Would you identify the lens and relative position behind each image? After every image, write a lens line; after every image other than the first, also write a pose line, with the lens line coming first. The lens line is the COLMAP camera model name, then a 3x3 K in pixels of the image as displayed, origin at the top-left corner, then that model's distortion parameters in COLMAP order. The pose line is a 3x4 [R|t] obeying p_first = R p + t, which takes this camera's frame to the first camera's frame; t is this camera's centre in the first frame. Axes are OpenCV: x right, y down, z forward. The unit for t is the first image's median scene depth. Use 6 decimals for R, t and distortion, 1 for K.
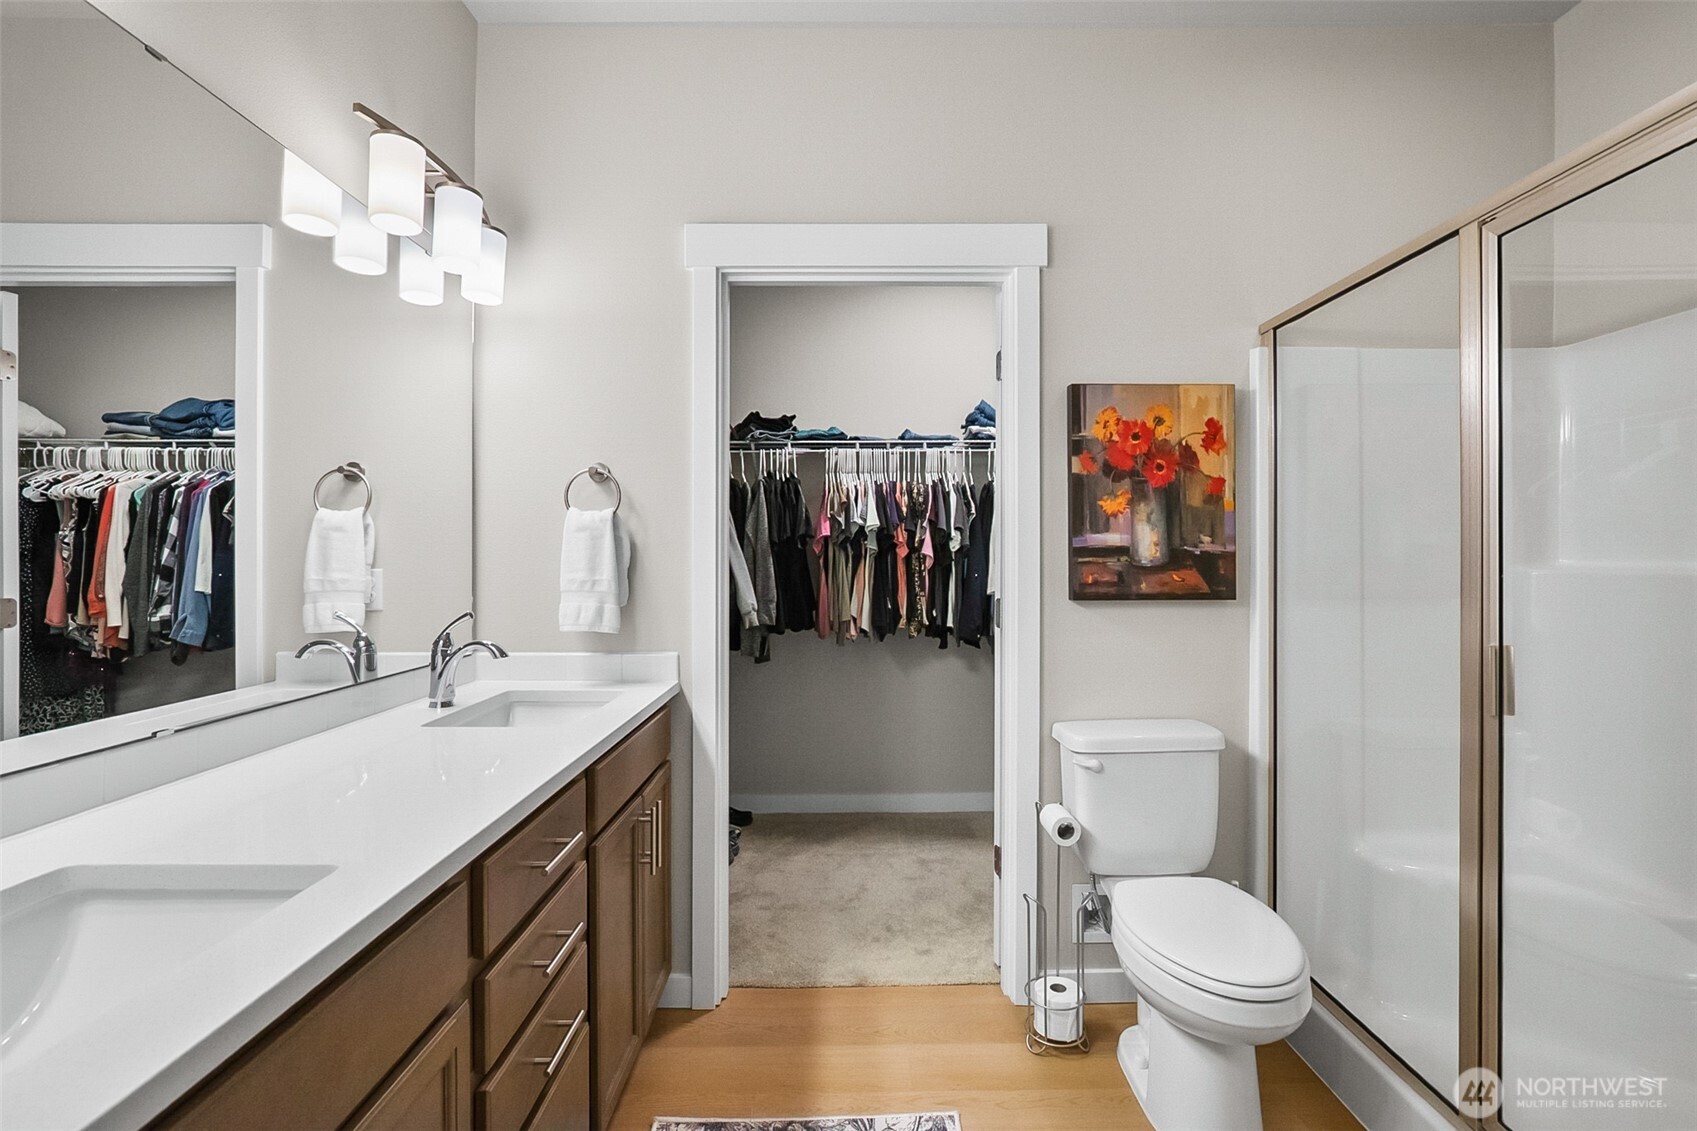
lens RADIAL K [[769.1, 0, 849.4], [0, 769.1, 560.3], [0, 0, 1]] dist [-0.020022, 0.005894]
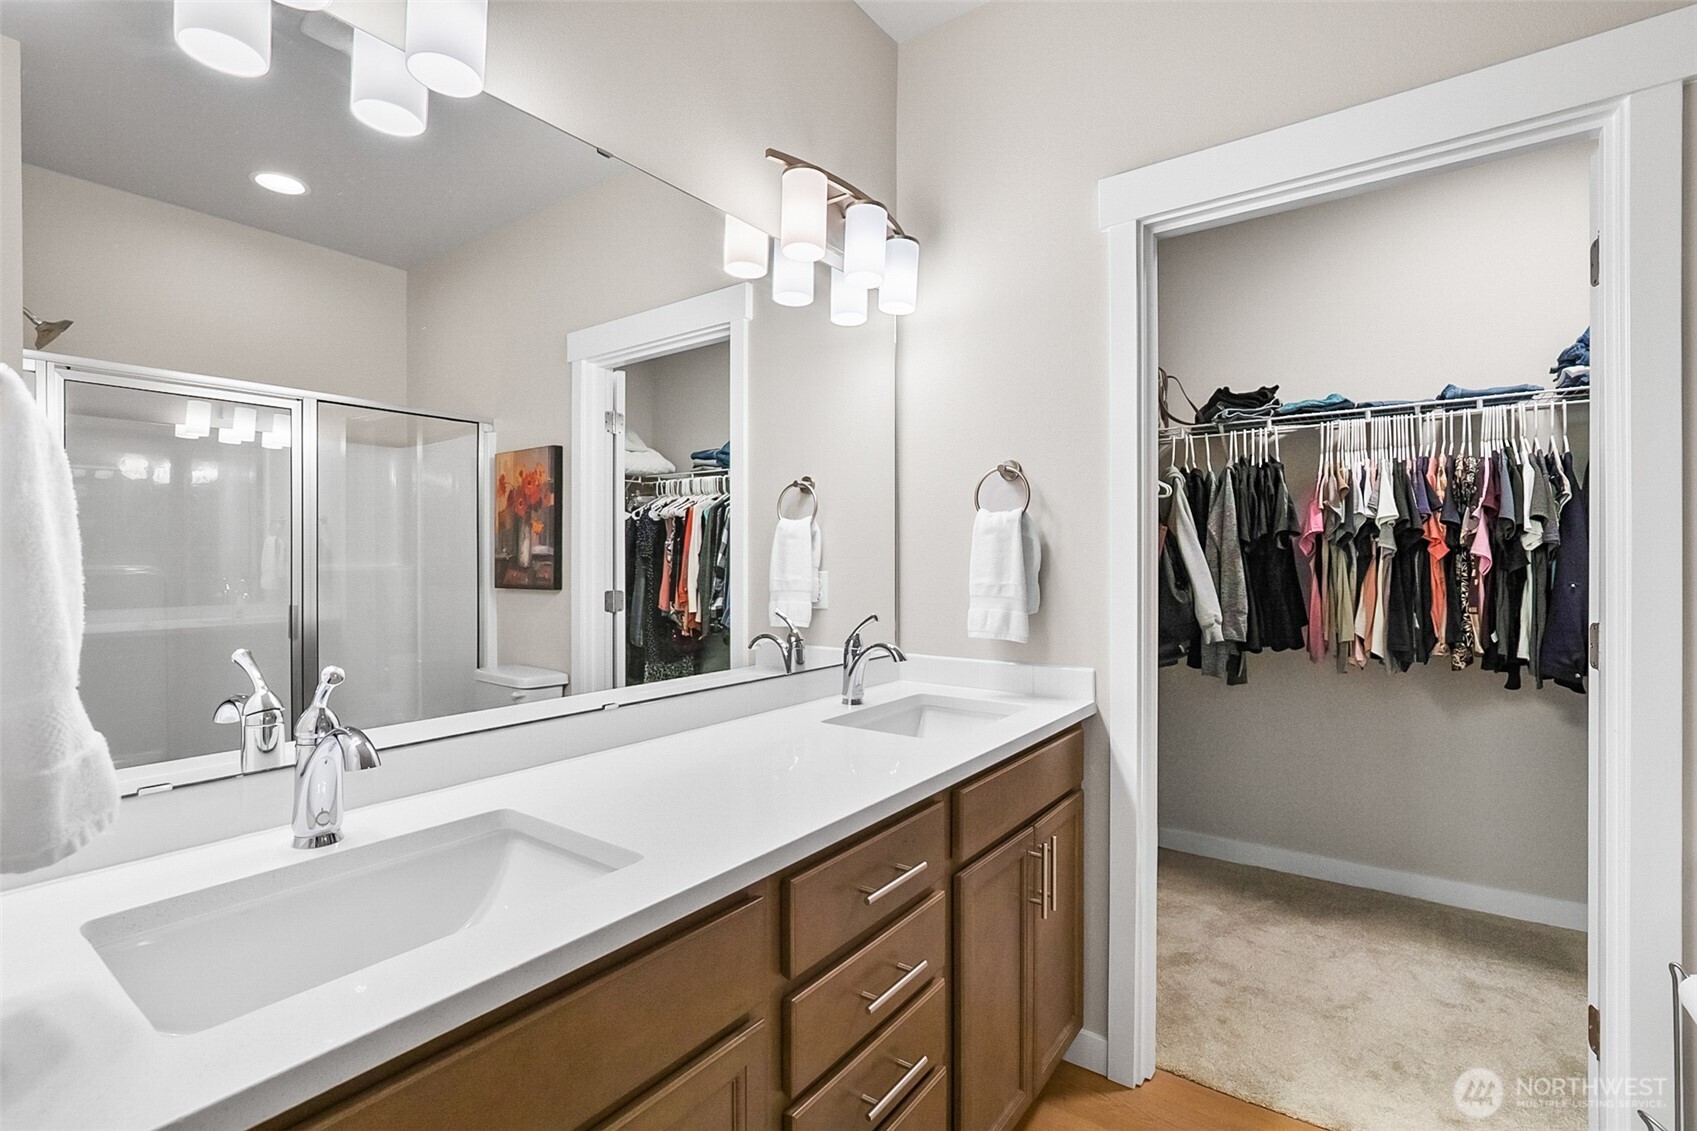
lens RADIAL K [[769.1, 0, 849.4], [0, 769.1, 560.3], [0, 0, 1]] dist [-0.020022, 0.005894]
pose [[0.805017, -0.001236, -0.593251, 0.048107], [0.000294, 0.999999, -0.001686, -0.001776], [0.593252, 0.001183, 0.805016, 0.082124]]
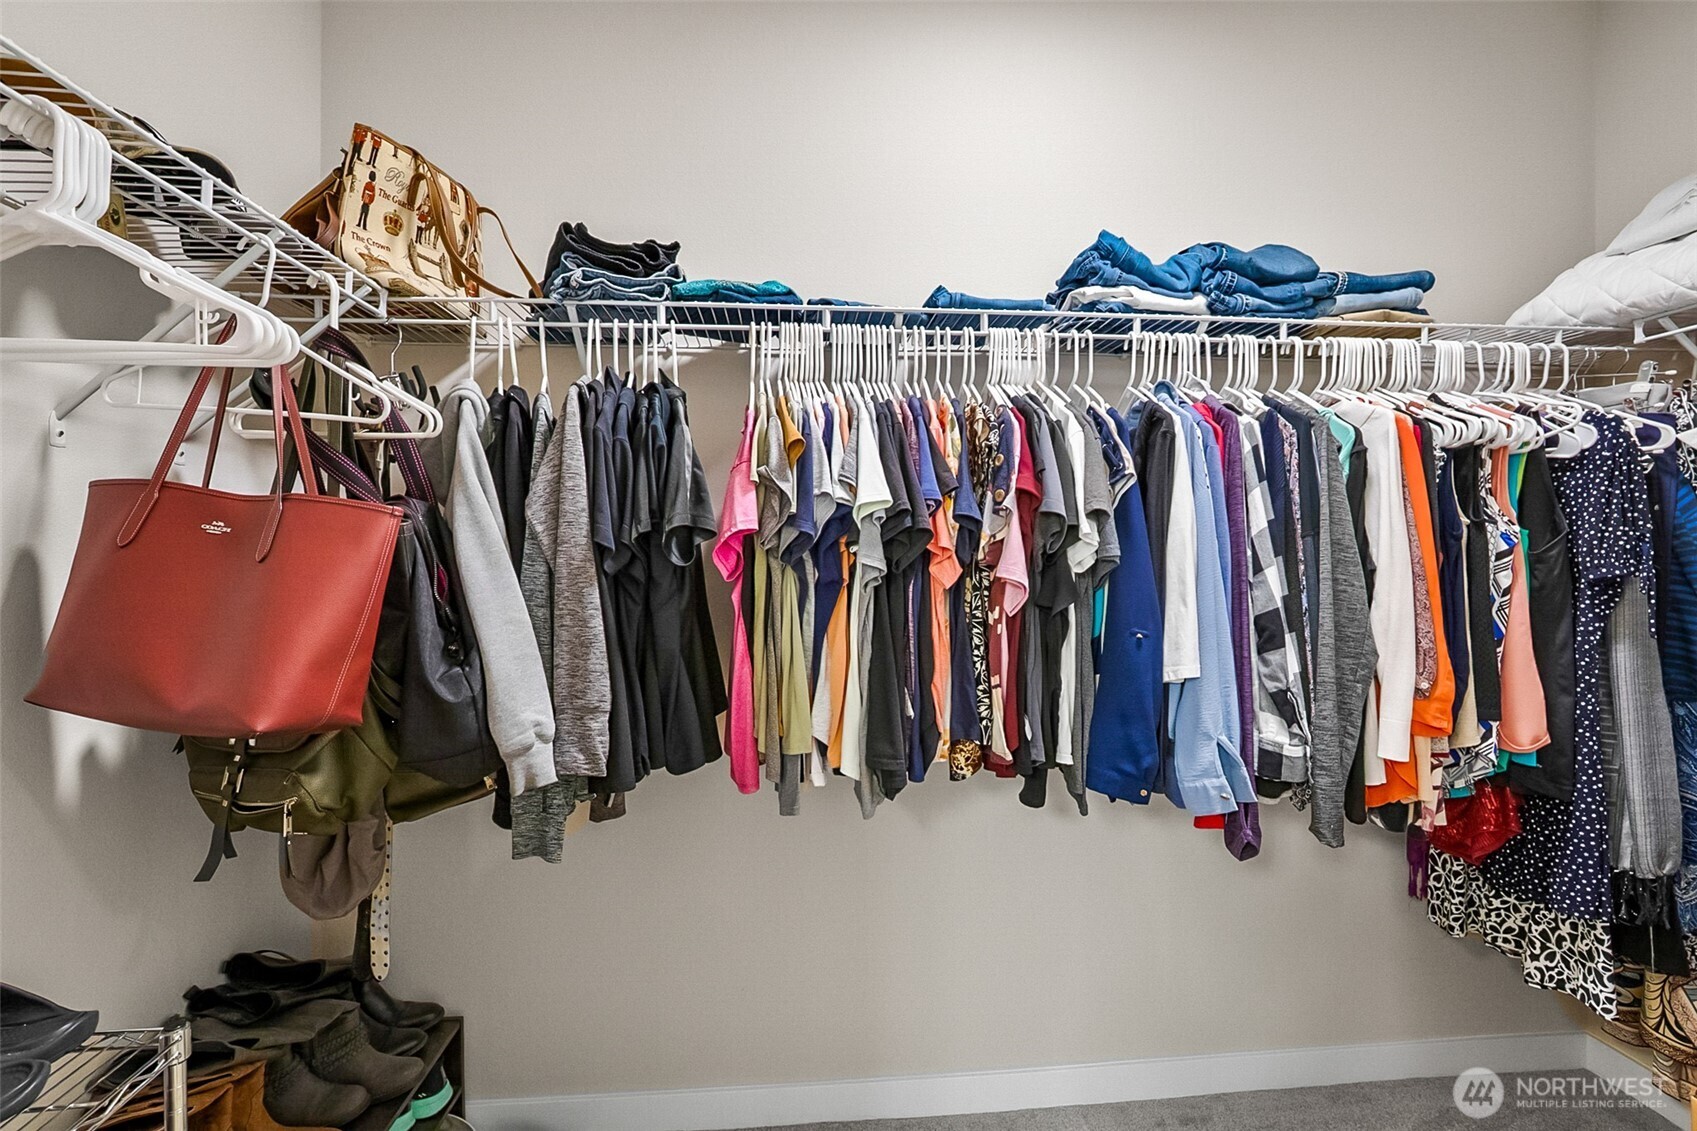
lens RADIAL K [[770.9, 0, 850.7], [0, 770.9, 562.6], [0, 0, 1]] dist [-0.015056, 0.001174]
pose [[0.997248, 0.001781, 0.074122, -0.007848], [-0.002101, 0.999989, 0.004236, -0.018092], [-0.074113, -0.004380, 0.997240, 0.620230]]
